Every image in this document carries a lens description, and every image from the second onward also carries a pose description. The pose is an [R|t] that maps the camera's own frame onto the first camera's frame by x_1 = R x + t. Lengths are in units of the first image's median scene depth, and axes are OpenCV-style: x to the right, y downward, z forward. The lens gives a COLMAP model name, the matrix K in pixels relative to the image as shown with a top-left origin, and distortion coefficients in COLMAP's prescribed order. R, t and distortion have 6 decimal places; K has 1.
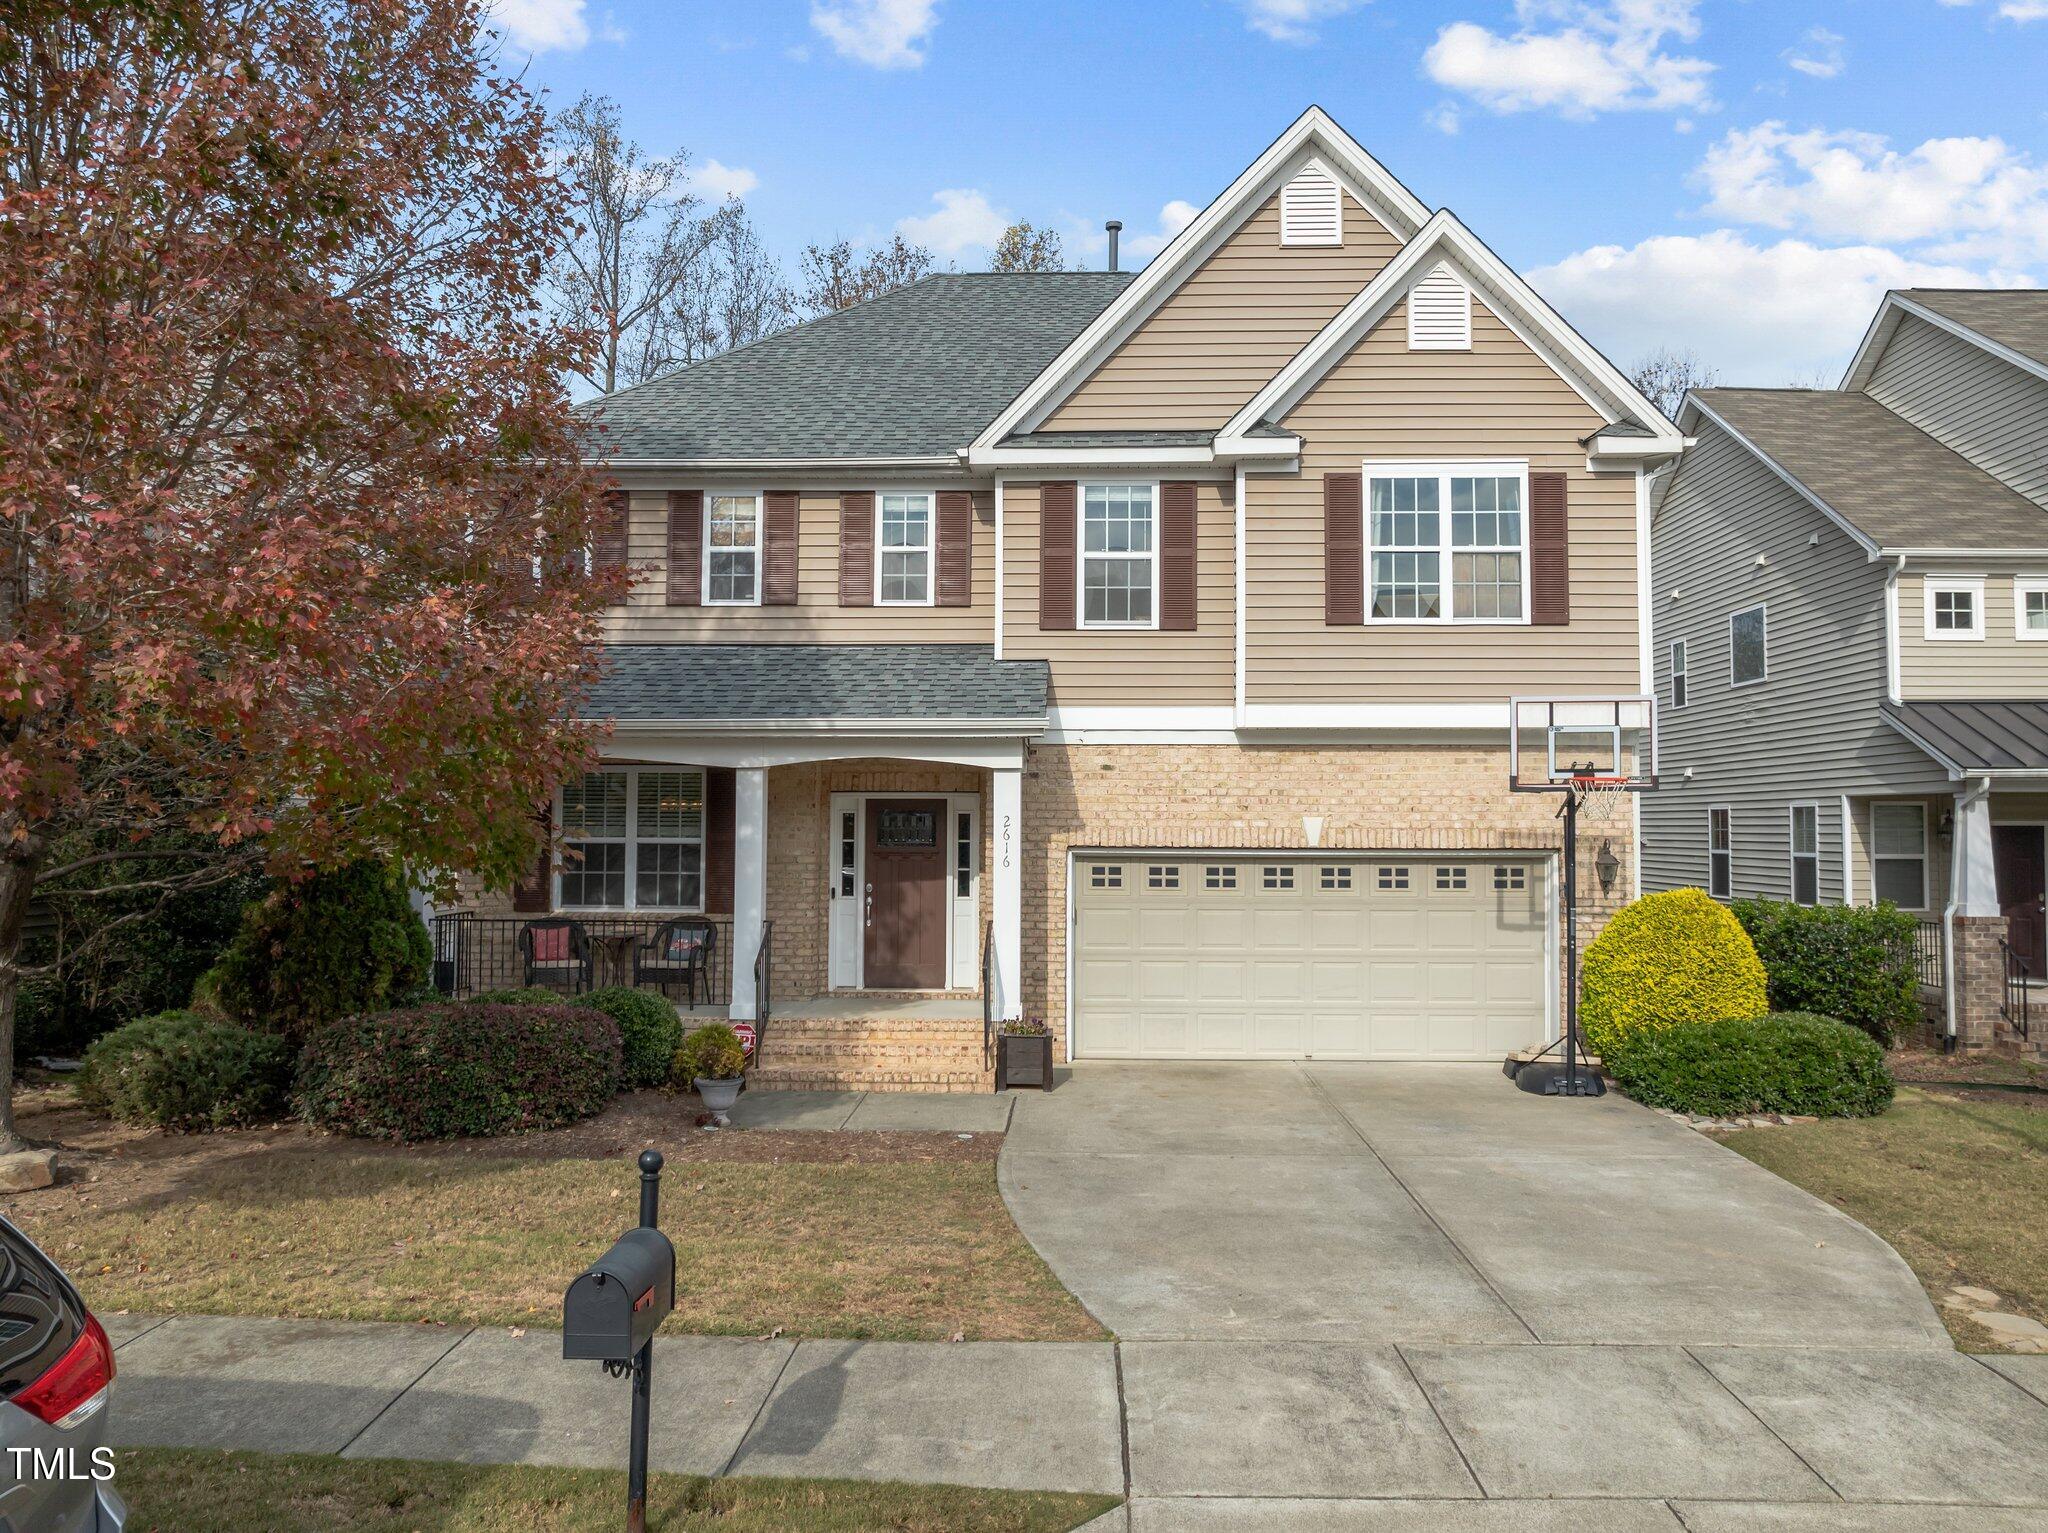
lens RADIAL K [[1430.7, 0, 1024.0], [0, 1430.7, 766.5], [0, 0, 1]] dist [-0.016180, -0.028448]
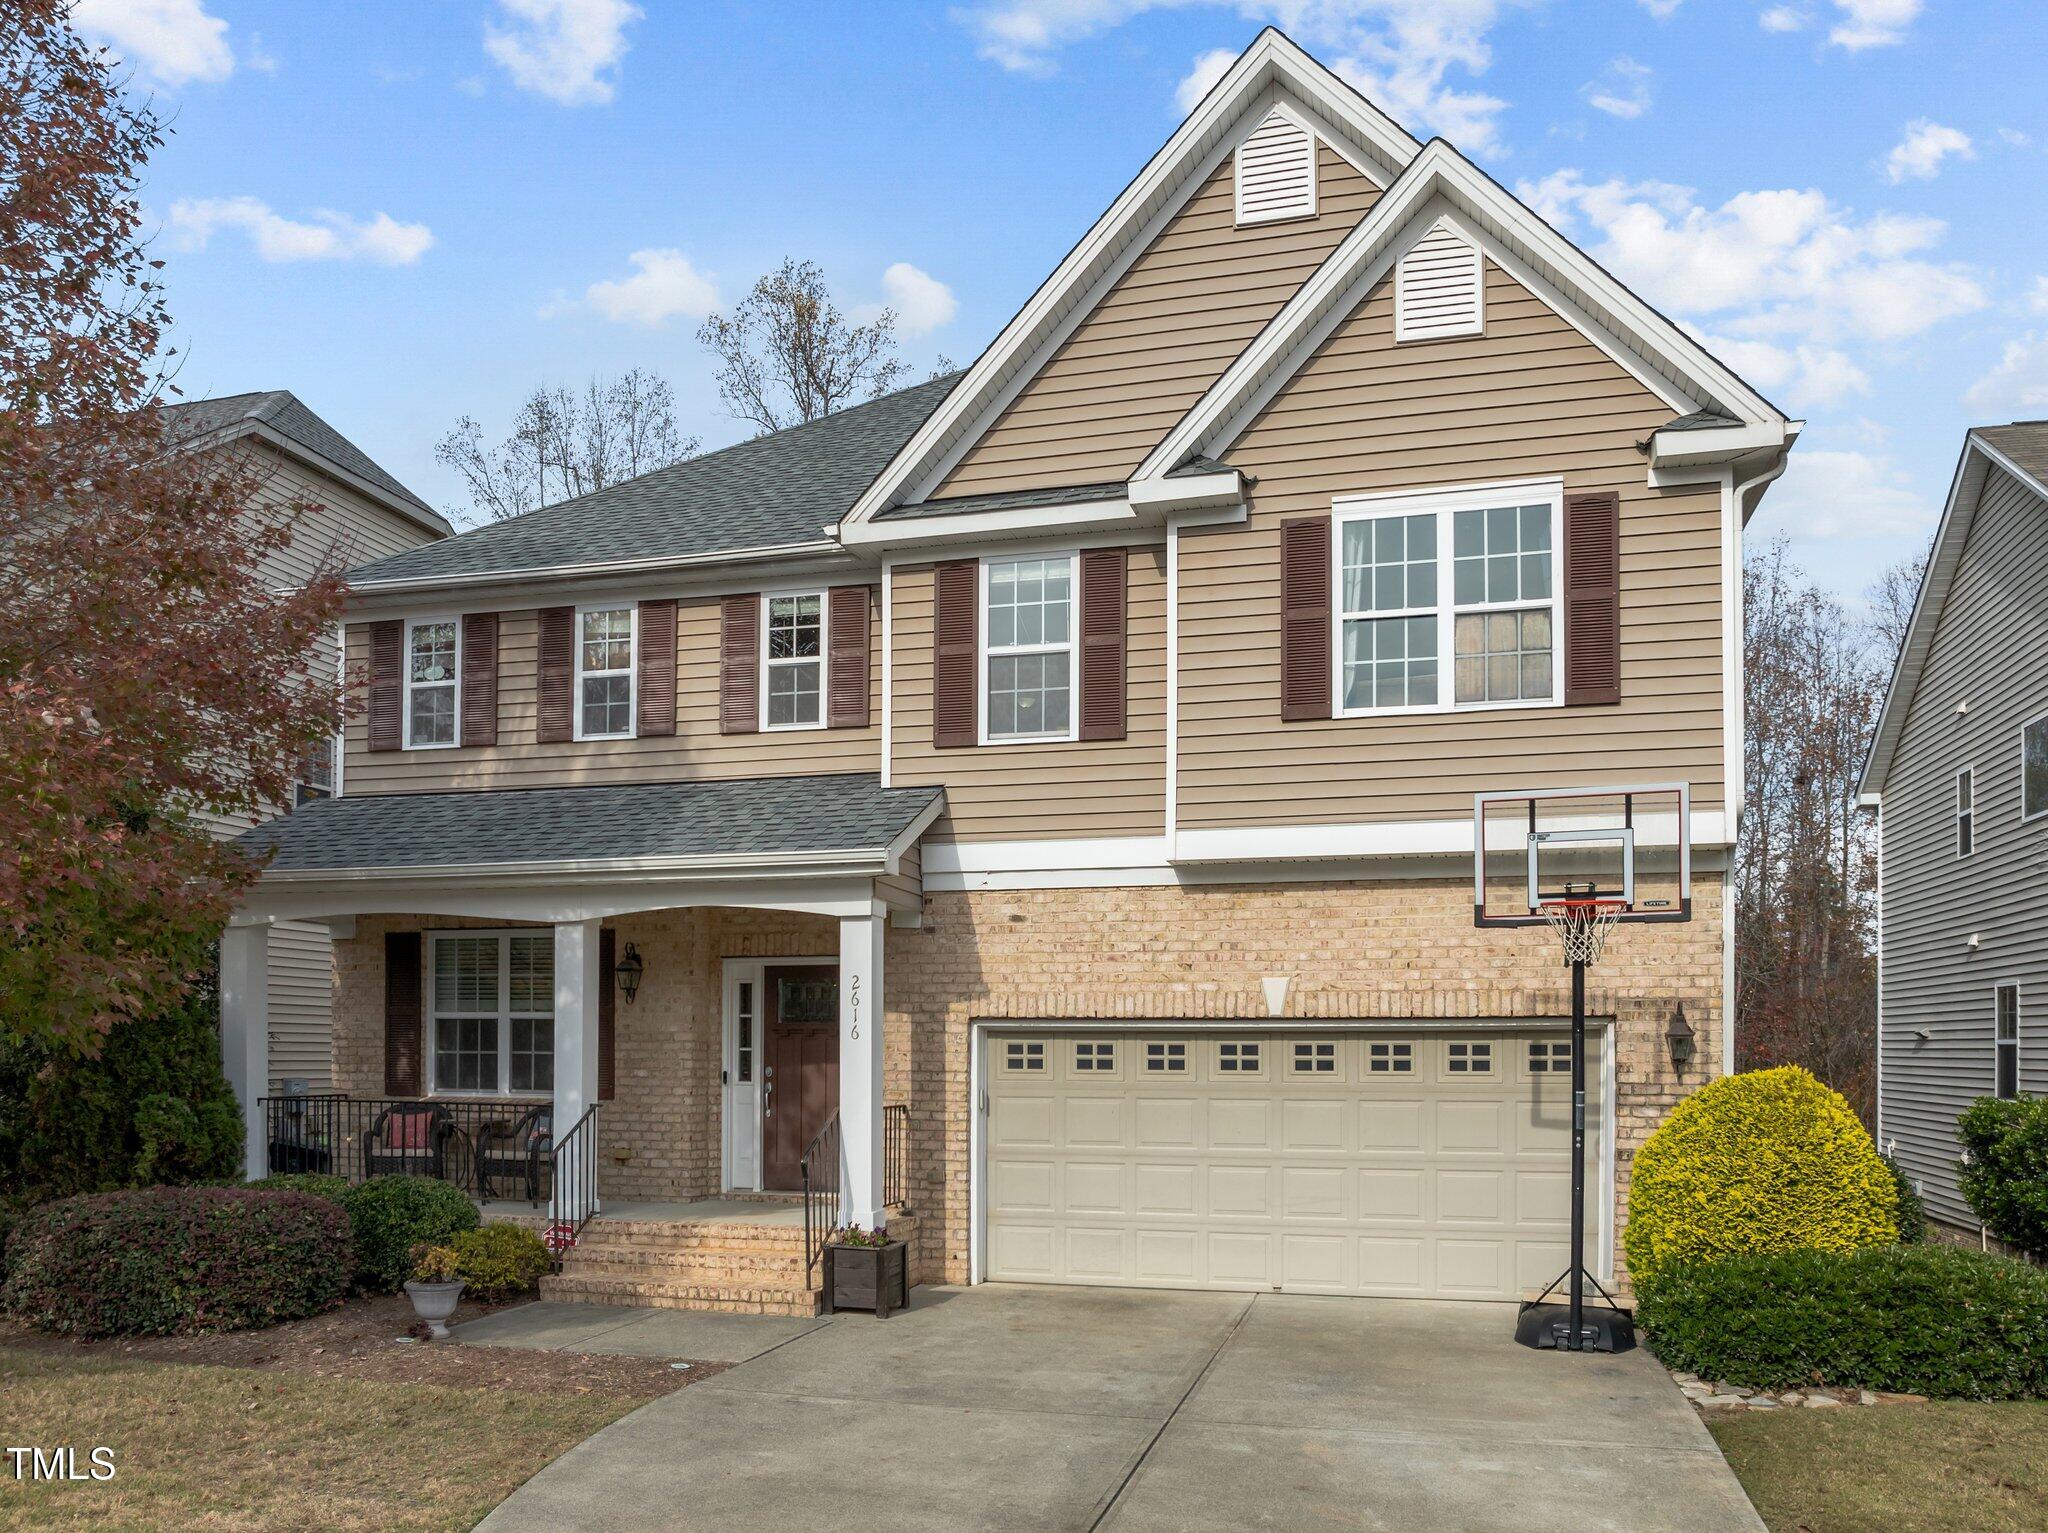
lens RADIAL K [[1509.7, 0, 1028.1], [0, 1509.7, 1043.6], [0, 0, 1]] dist [-0.014267, -0.009100]
pose [[0.975108, -0.001999, -0.221721, 0.251580], [0.009856, 0.999362, 0.034334, 0.041797], [0.221511, -0.035665, 0.974505, 0.182011]]
